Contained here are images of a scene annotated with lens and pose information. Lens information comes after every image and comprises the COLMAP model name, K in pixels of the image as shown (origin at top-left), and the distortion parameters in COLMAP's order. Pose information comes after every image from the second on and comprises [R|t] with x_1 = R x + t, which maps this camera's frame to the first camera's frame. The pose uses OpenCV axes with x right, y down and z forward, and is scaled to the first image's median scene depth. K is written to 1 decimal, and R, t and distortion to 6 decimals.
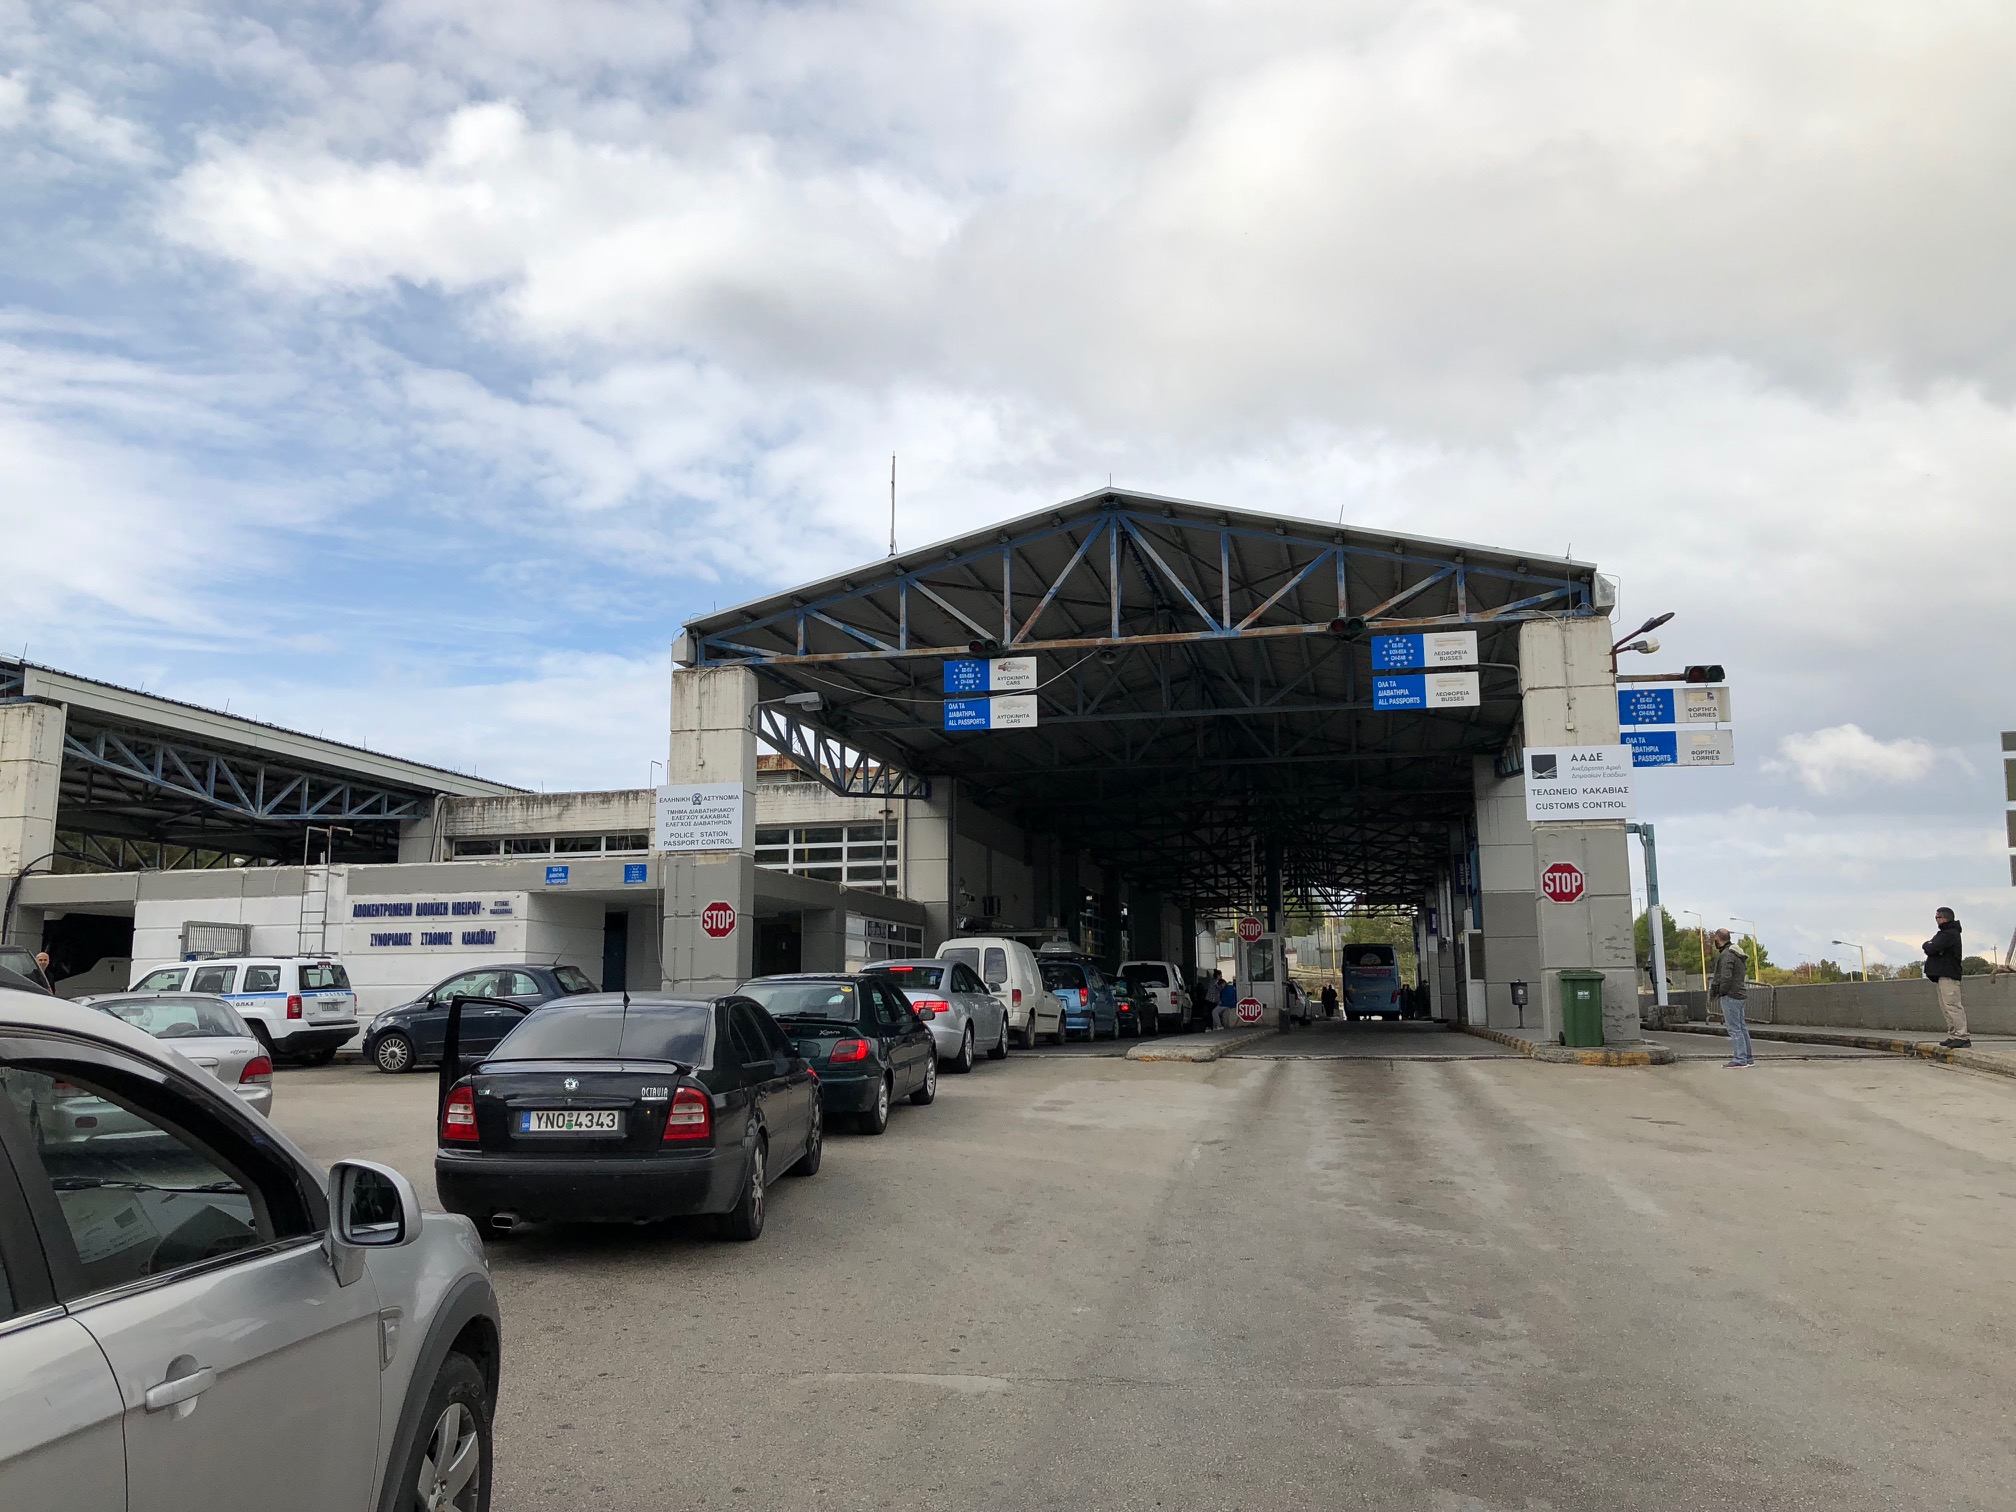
lens RADIAL K [[1627.6, 0, 1008.0], [0, 1627.6, 756.0], [0, 0, 1]] dist [0.002824, -0.002839]
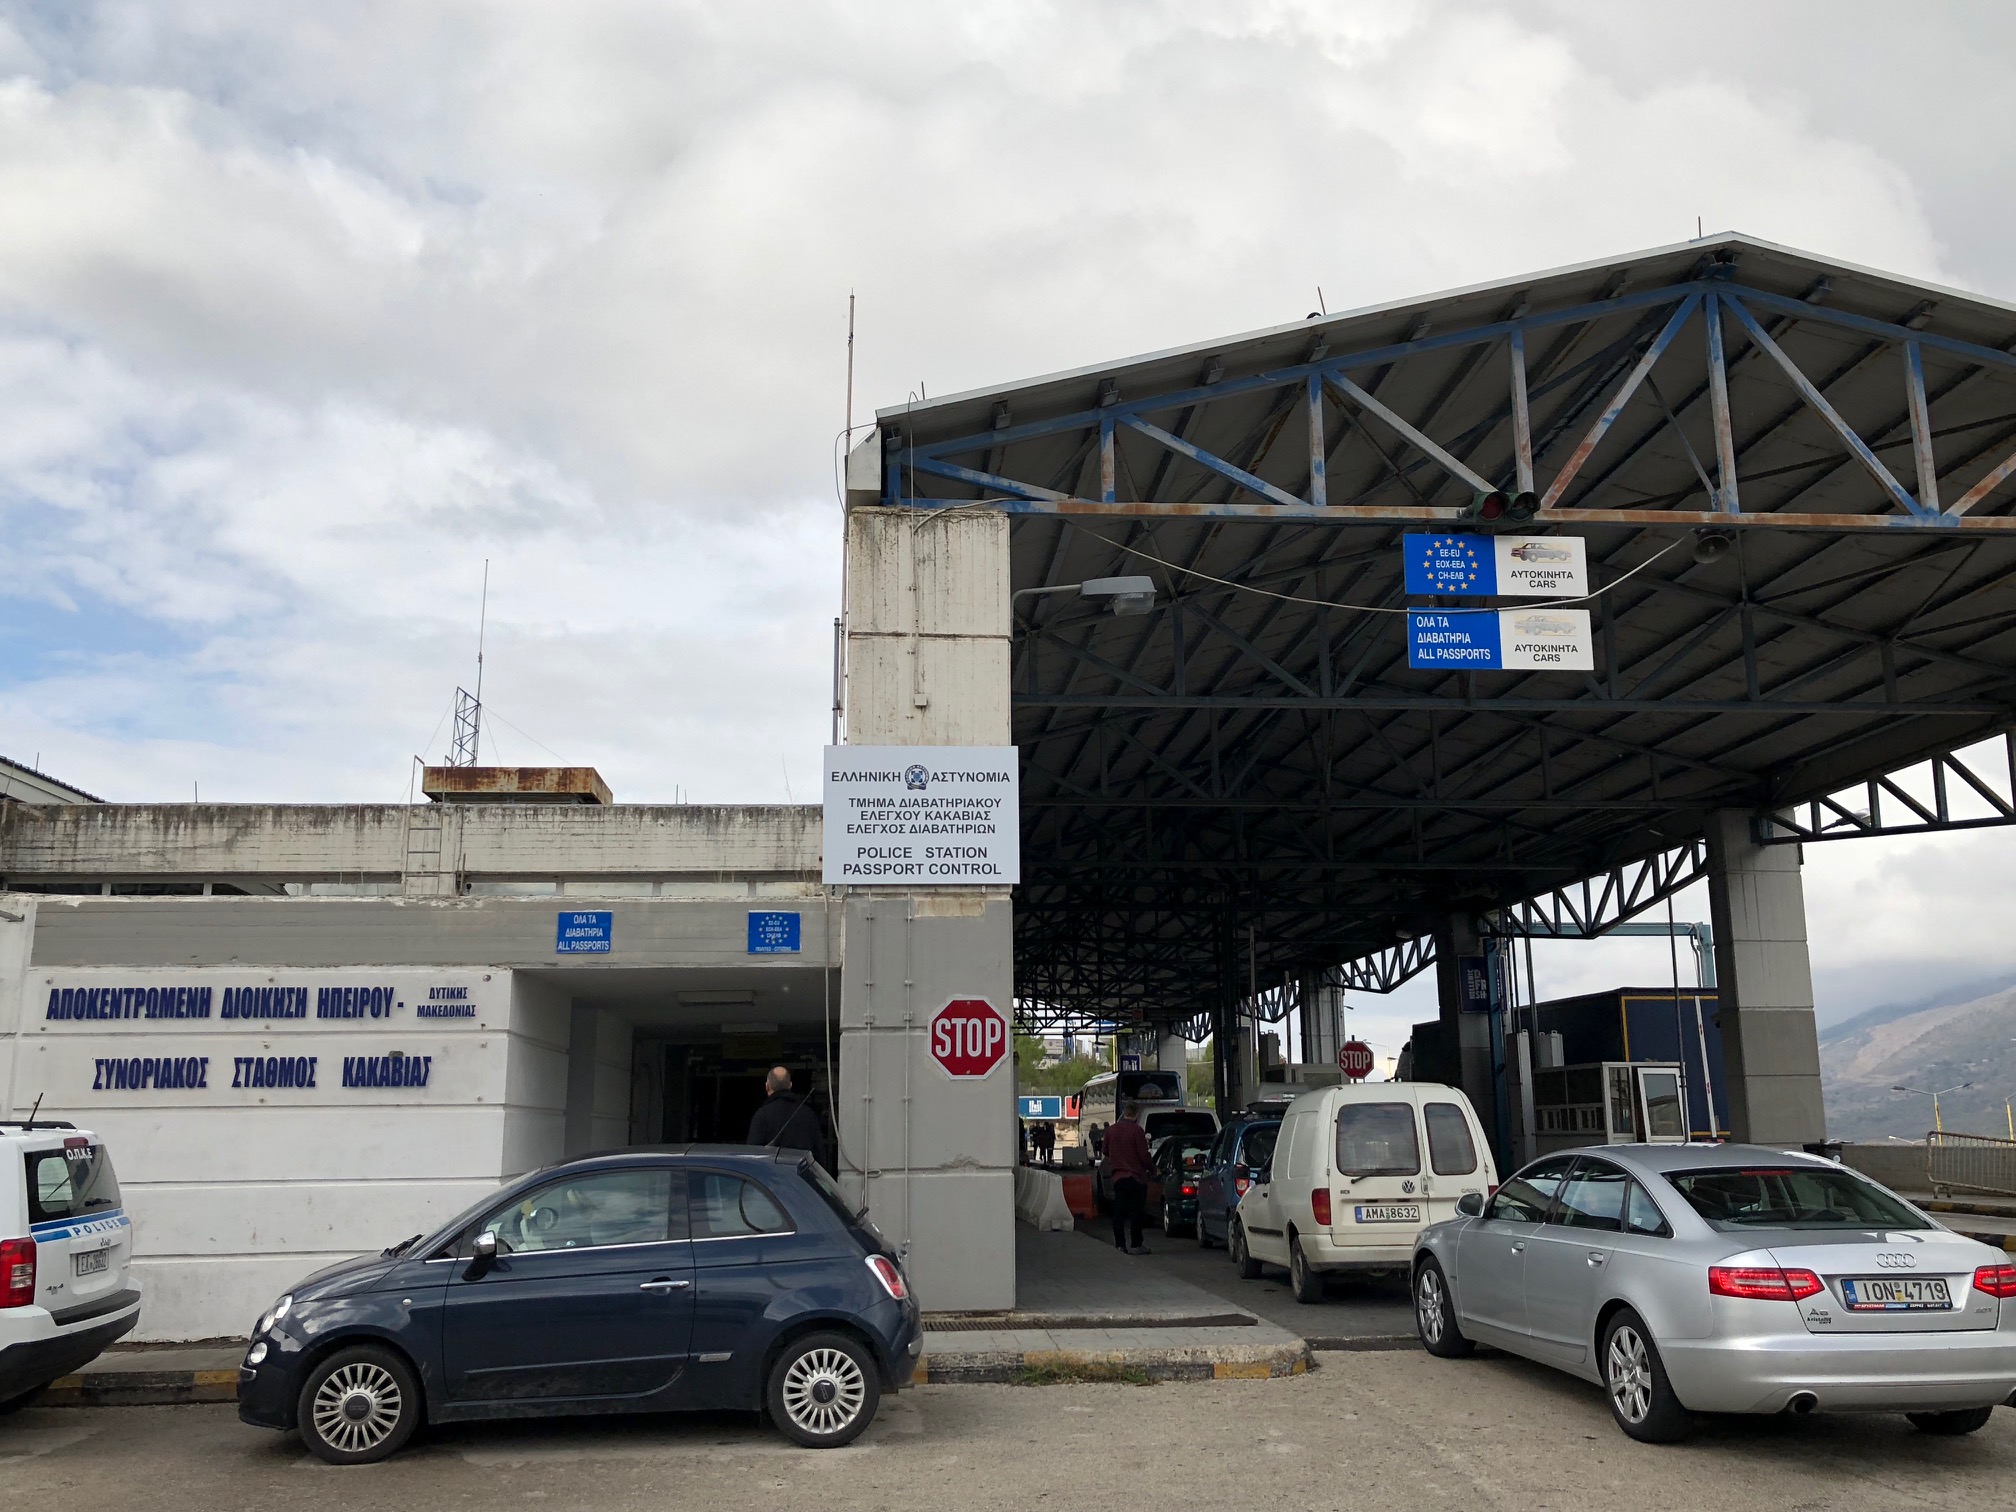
lens RADIAL K [[1821.2, 0, 1008.0], [0, 1821.2, 756.0], [0, 0, 1]] dist [0.031337, 0.008077]
pose [[0.958168, 0.058380, 0.280190, -0.308679], [-0.044003, 0.997385, -0.057337, 0.048494], [-0.282805, 0.042609, 0.958231, 0.482281]]
